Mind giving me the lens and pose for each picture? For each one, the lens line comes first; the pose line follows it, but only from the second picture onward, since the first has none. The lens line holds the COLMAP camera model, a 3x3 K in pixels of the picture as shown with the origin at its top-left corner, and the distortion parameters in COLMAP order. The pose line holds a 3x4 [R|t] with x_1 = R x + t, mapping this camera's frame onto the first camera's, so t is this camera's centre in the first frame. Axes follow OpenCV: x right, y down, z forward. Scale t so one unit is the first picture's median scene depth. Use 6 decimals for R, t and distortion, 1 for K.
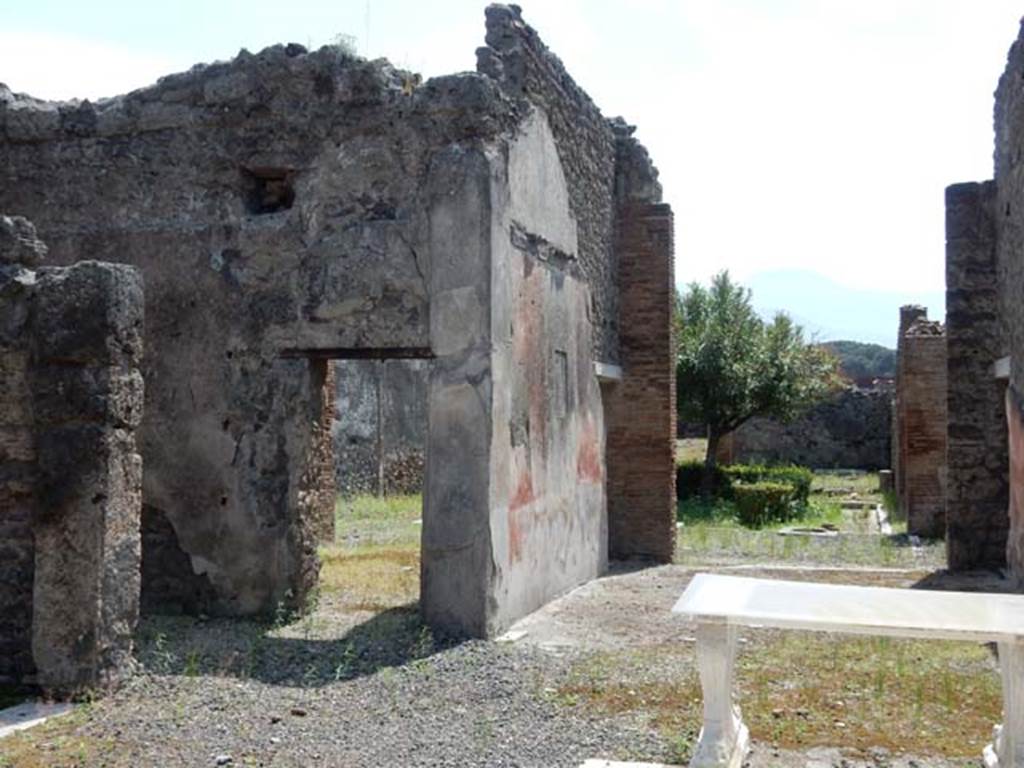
lens RADIAL K [[1239.9, 0, 495.1], [0, 1239.9, 384.5], [0, 0, 1]] dist [-0.015686, 0.000000]
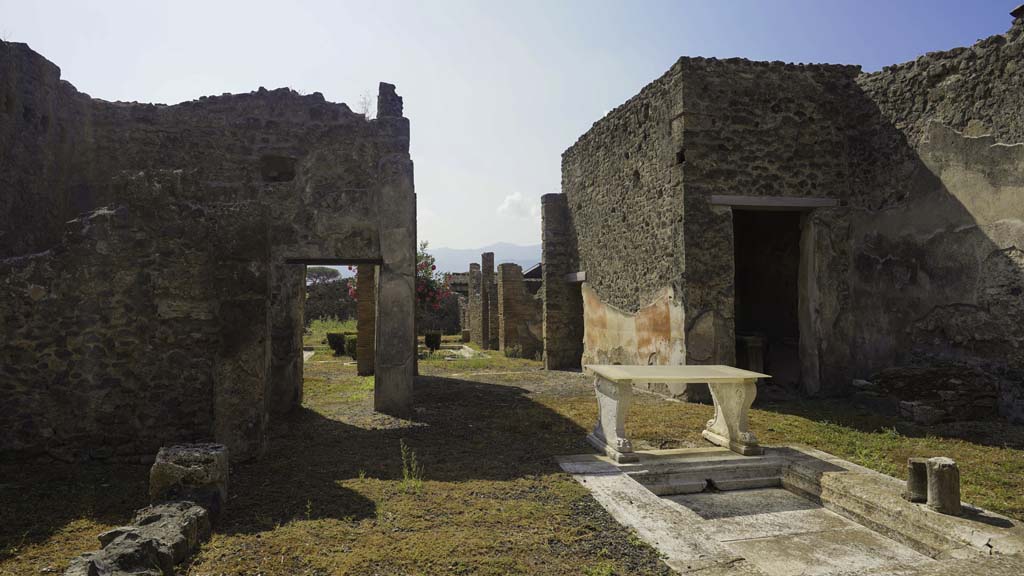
lens RADIAL K [[636.3, 0, 498.1], [0, 636.3, 268.8], [0, 0, 1]] dist [0.010268, -0.004946]
pose [[0.892673, 0.017565, 0.450363, -0.292022], [-0.000868, 0.999305, -0.037255, 0.018113], [-0.450705, 0.032865, 0.892068, 0.051490]]
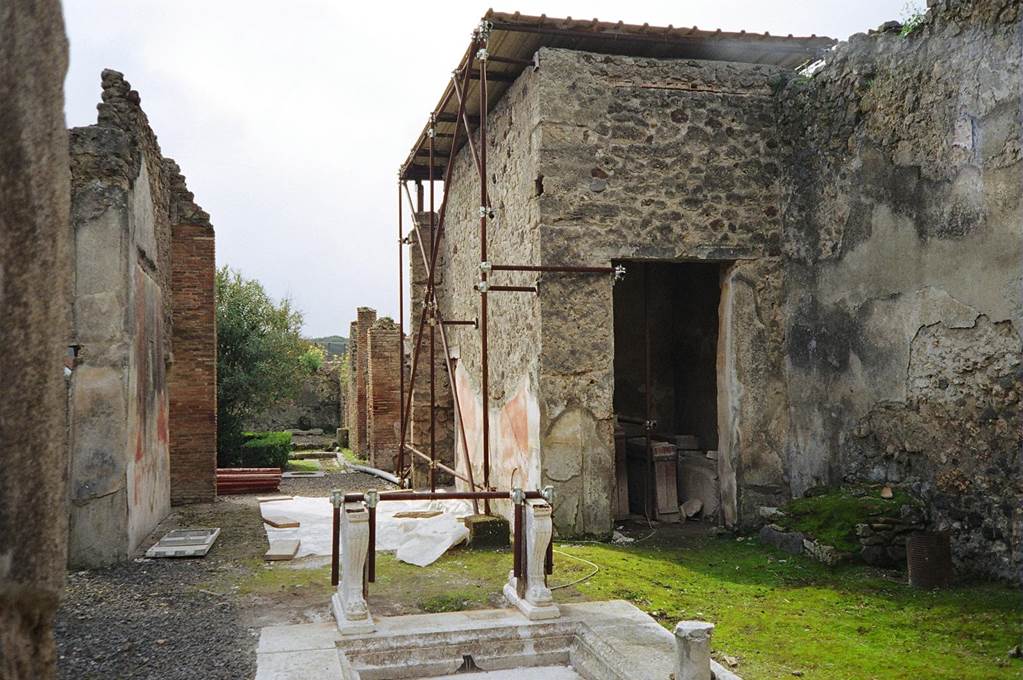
lens RADIAL K [[983.4, 0, 506.9], [0, 983.4, 334.0], [0, 0, 1]] dist [0.067105, 0.000000]
pose [[0.871847, 0.011526, 0.489642, -0.147150], [0.003954, 0.999525, -0.030567, -0.001155], [-0.489762, 0.028586, 0.871387, -0.096151]]
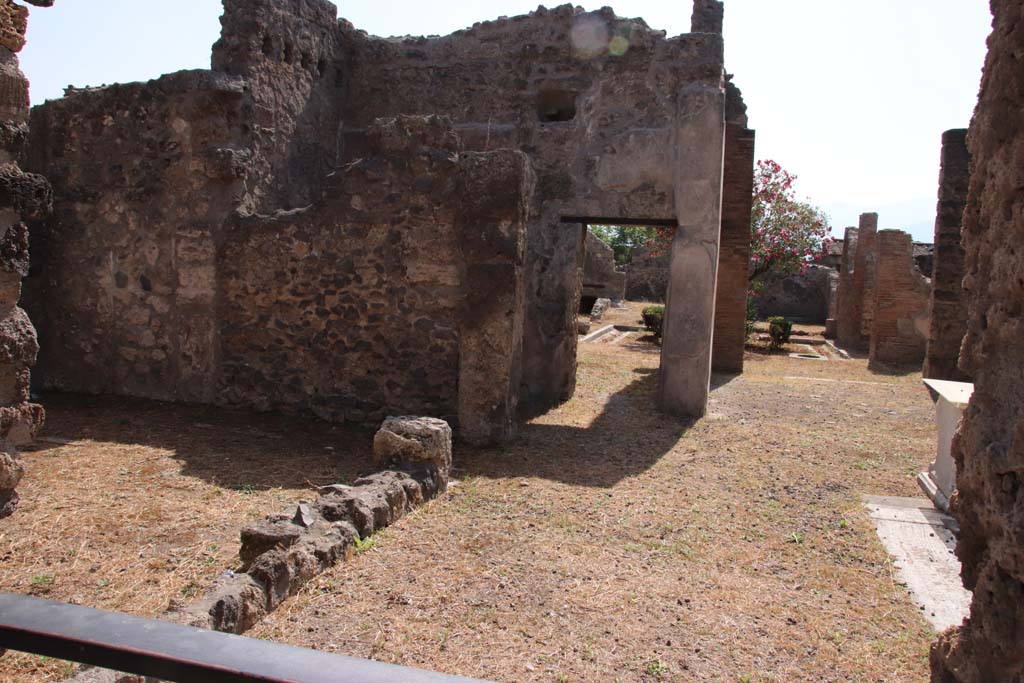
lens RADIAL K [[858.5, 0, 511.2], [0, 858.5, 340.3], [0, 0, 1]] dist [-0.137292, 0.079243]
pose [[0.998810, 0.041400, 0.025763, -0.235139], [-0.043911, 0.993389, 0.106069, 0.011215], [-0.021202, -0.107074, 0.994025, -0.006753]]
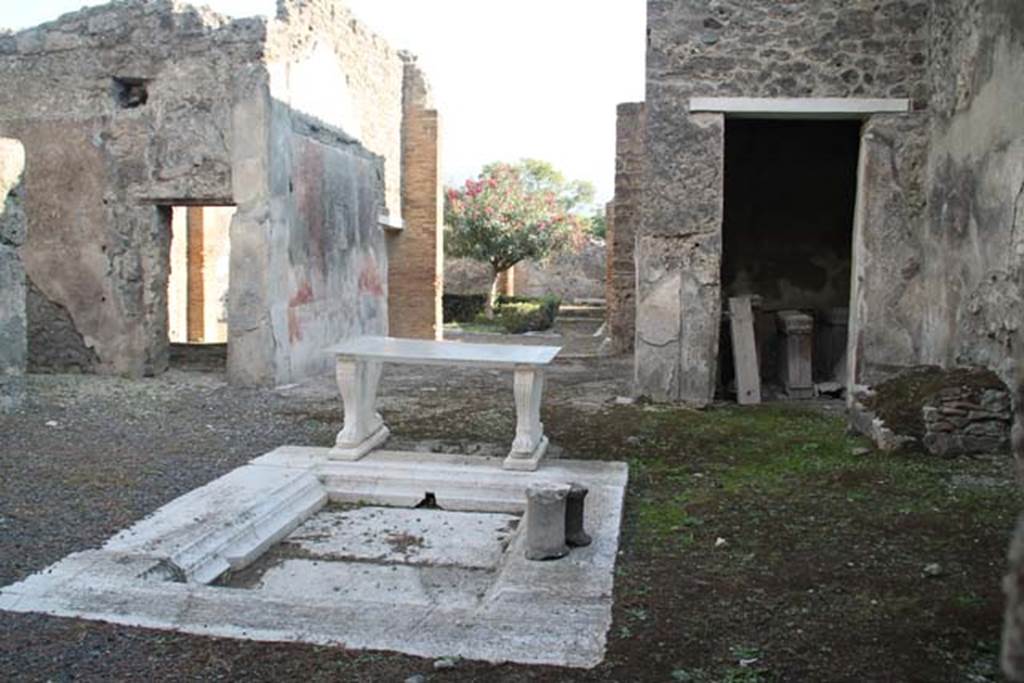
lens RADIAL K [[885.5, 0, 490.2], [0, 885.5, 329.8], [0, 0, 1]] dist [-0.145656, 0.108919]
pose [[0.993984, 0.005335, 0.109394, 0.129143], [-0.015825, 0.995328, 0.095246, 0.021538], [-0.108375, -0.096404, 0.989425, -0.096462]]
